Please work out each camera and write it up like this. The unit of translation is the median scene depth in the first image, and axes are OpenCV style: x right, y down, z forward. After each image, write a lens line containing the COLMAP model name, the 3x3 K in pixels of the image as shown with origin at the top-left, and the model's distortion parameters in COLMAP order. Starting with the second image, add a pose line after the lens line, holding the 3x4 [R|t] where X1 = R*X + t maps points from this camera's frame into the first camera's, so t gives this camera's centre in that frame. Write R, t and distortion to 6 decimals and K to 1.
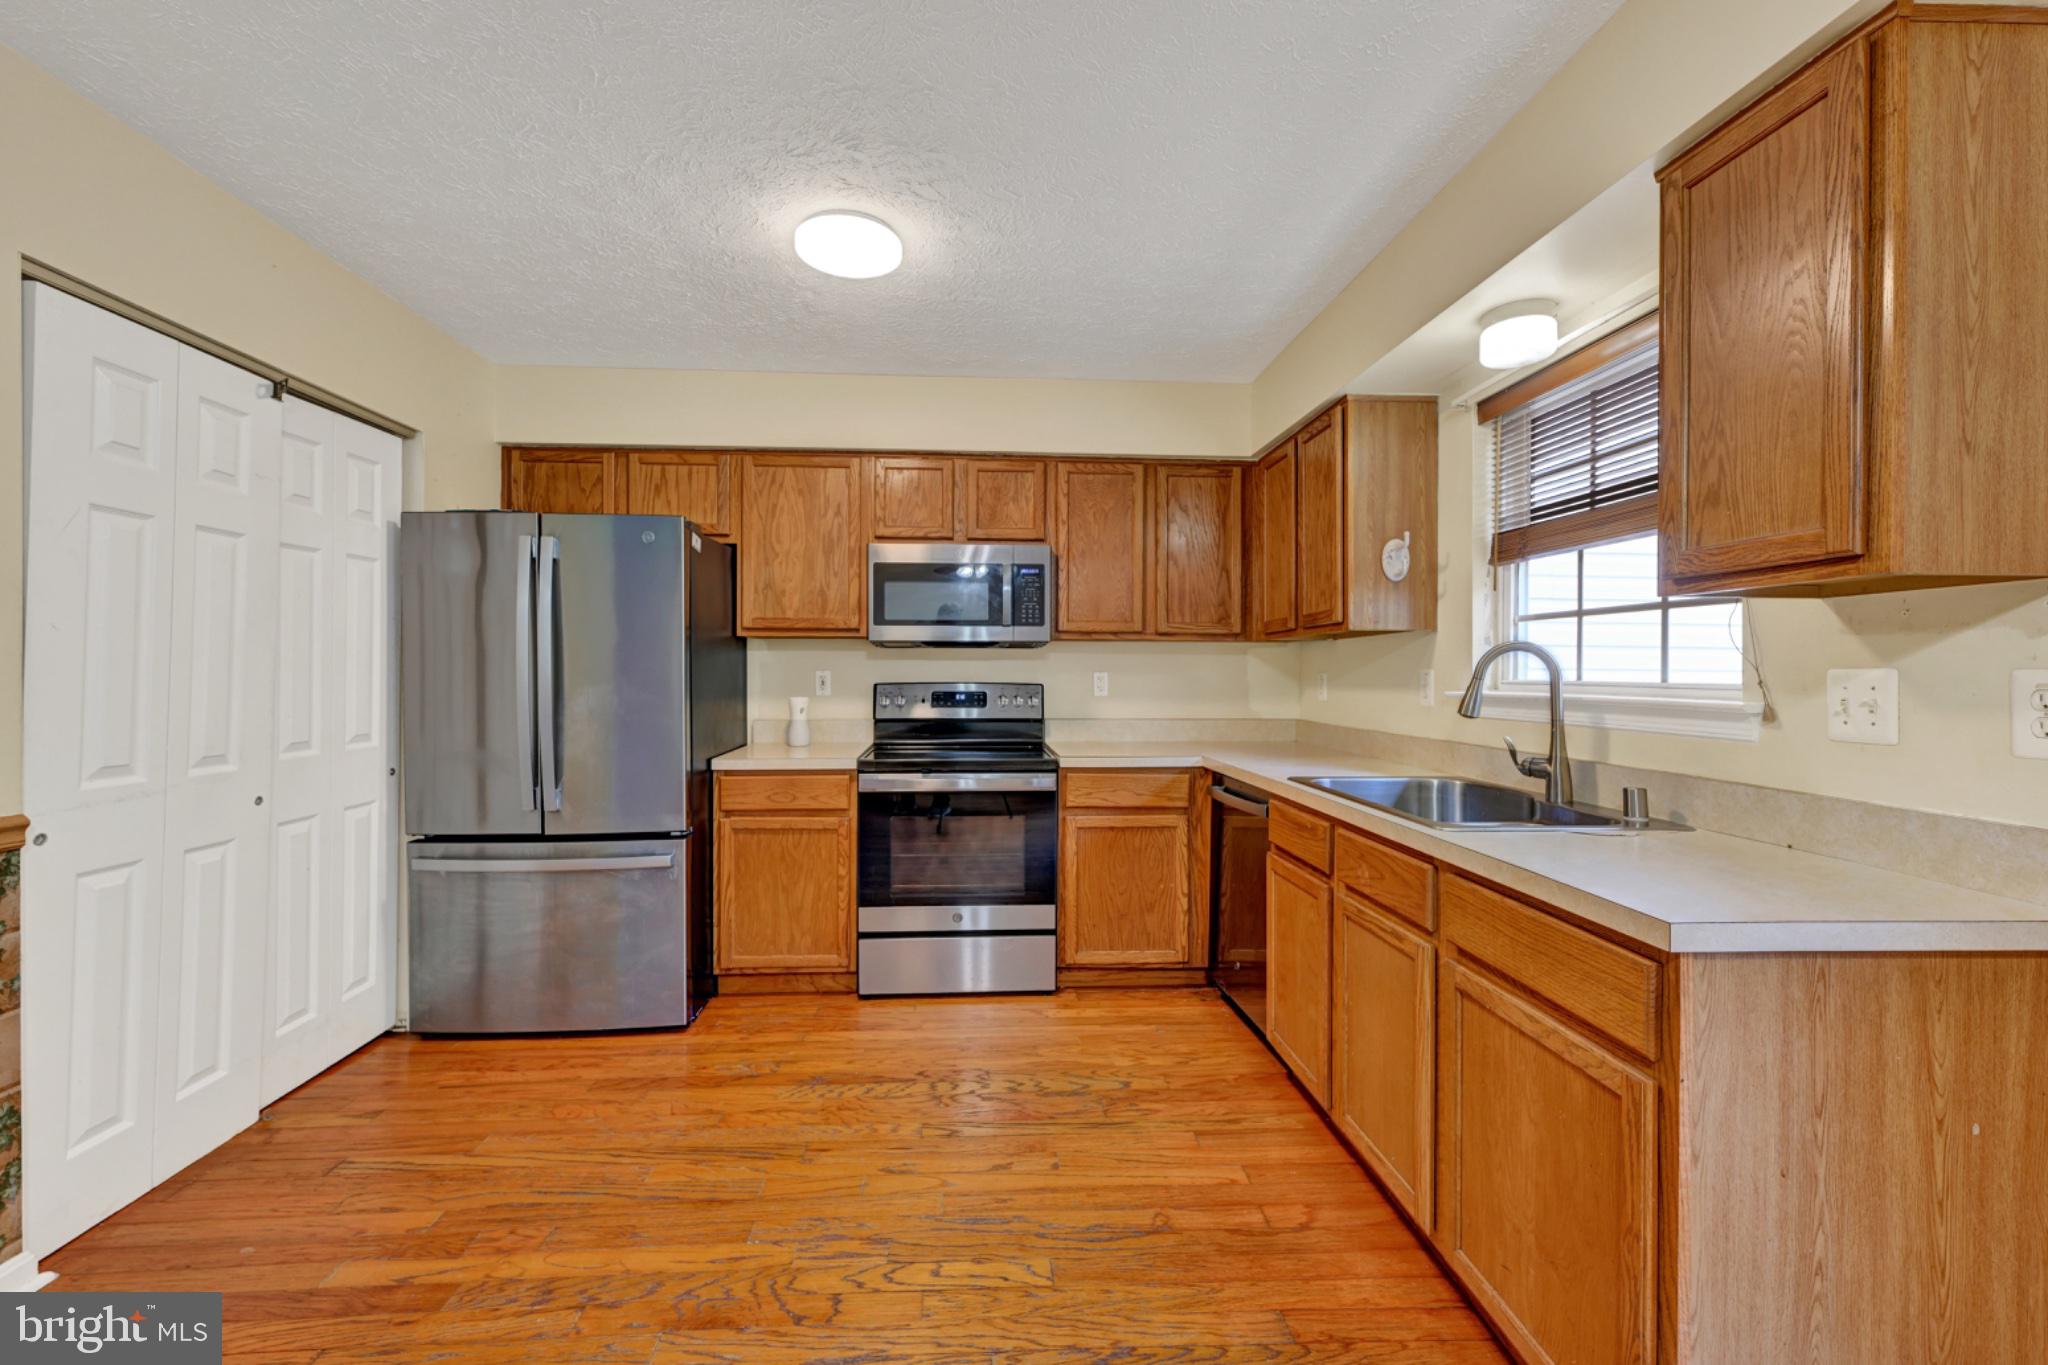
lens RADIAL K [[836.6, 0, 1024.4], [0, 836.6, 679.7], [0, 0, 1]] dist [0.004633, -0.001399]
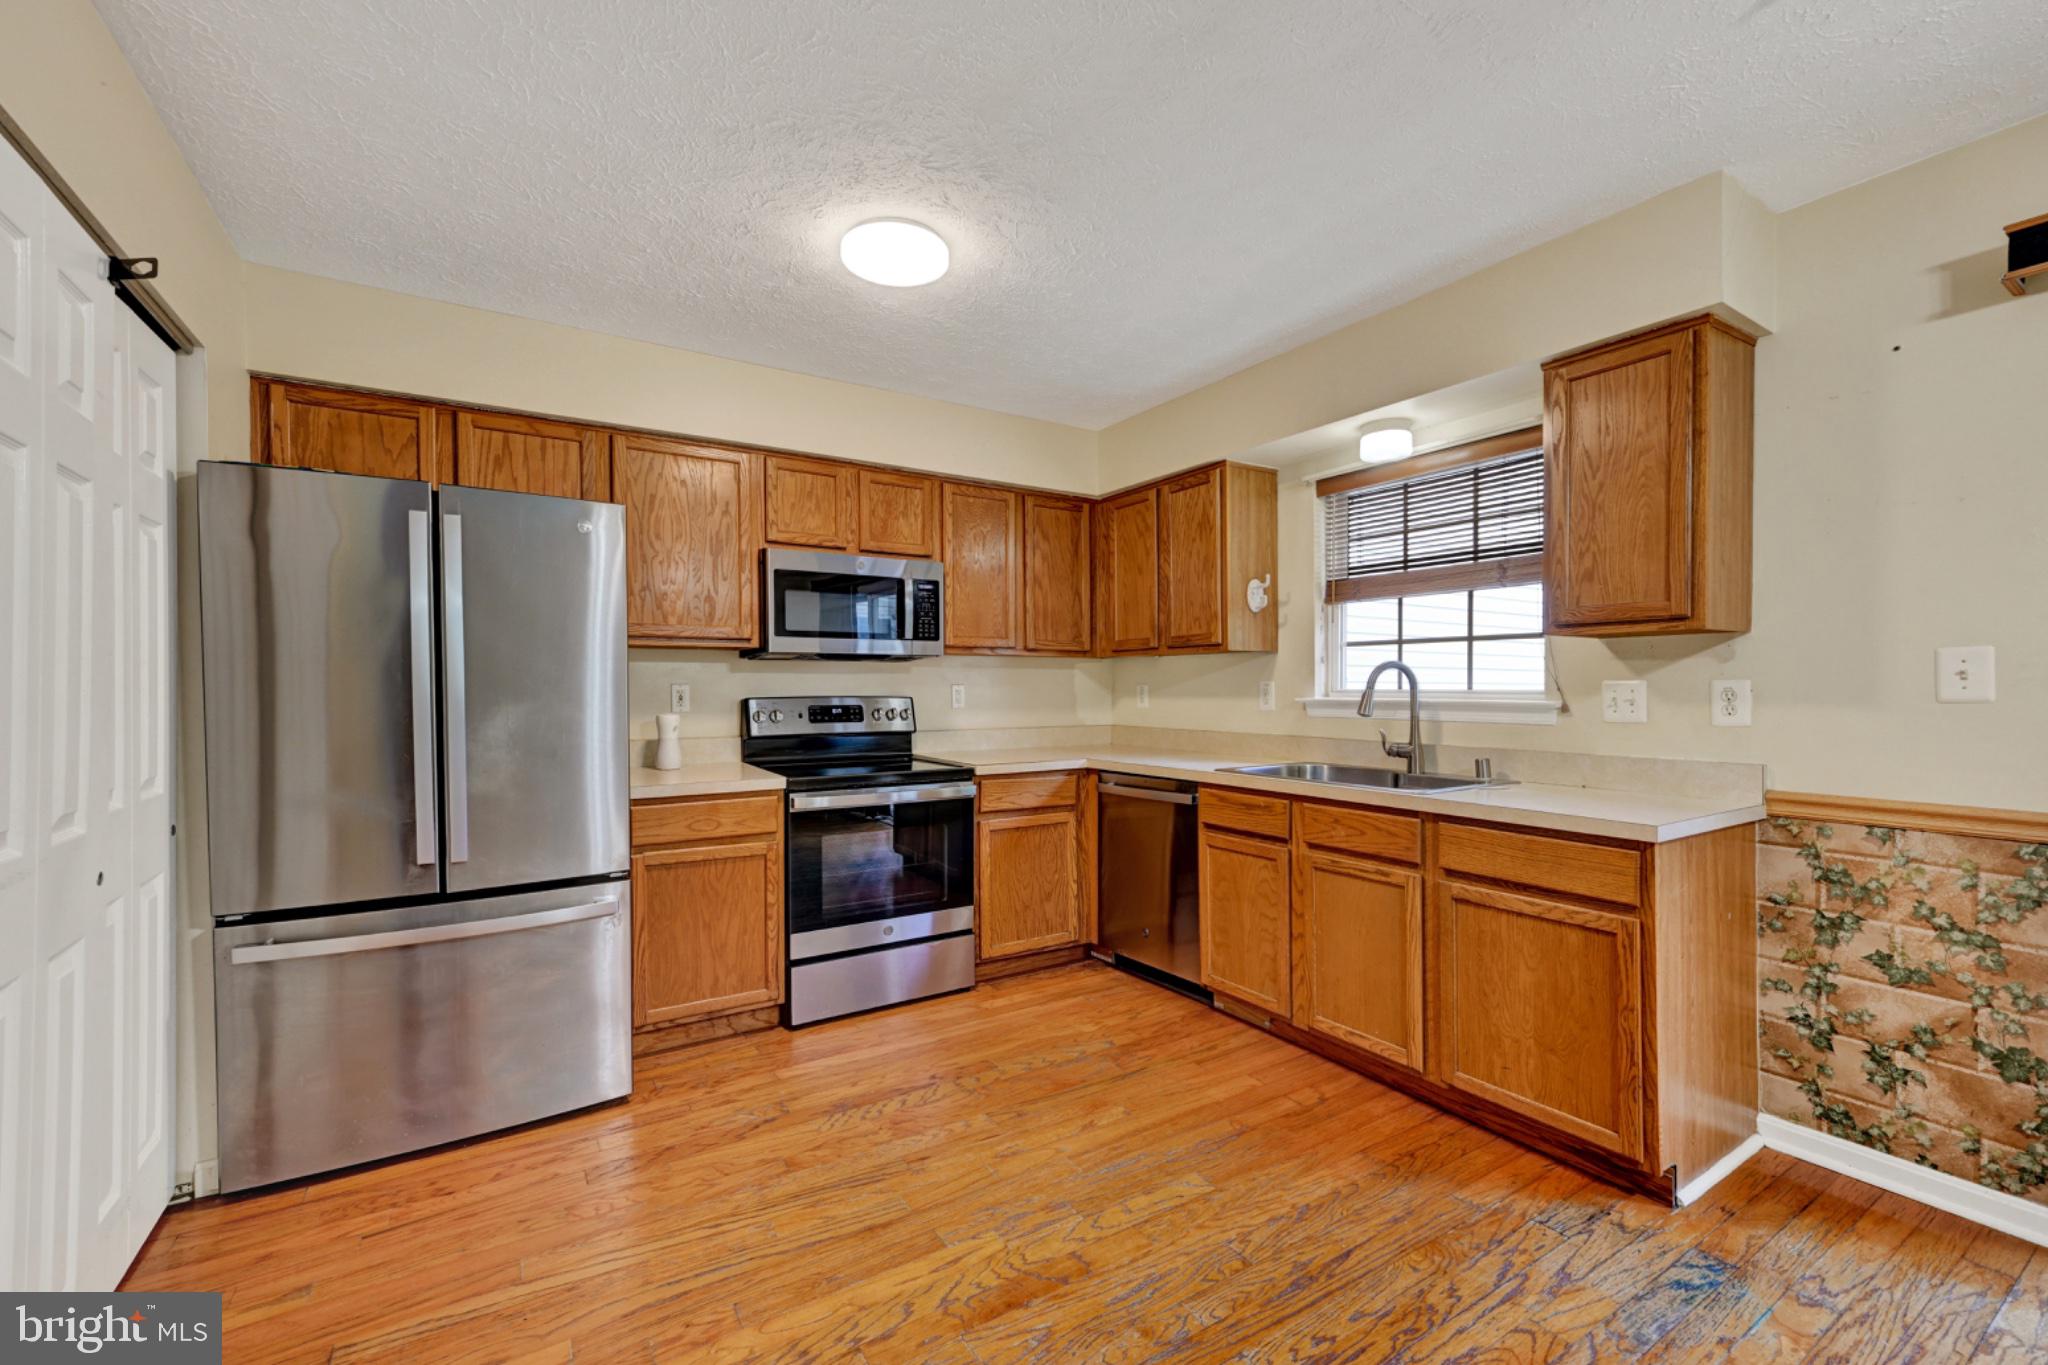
lens RADIAL K [[836.6, 0, 1052.4], [0, 836.6, 705.6], [0, 0, 1]] dist [0.004633, -0.001399]
pose [[0.872064, -0.016719, 0.489107, -0.458313], [0.009507, 0.999806, 0.017225, -0.000575], [-0.489300, -0.010372, 0.872054, 0.036917]]
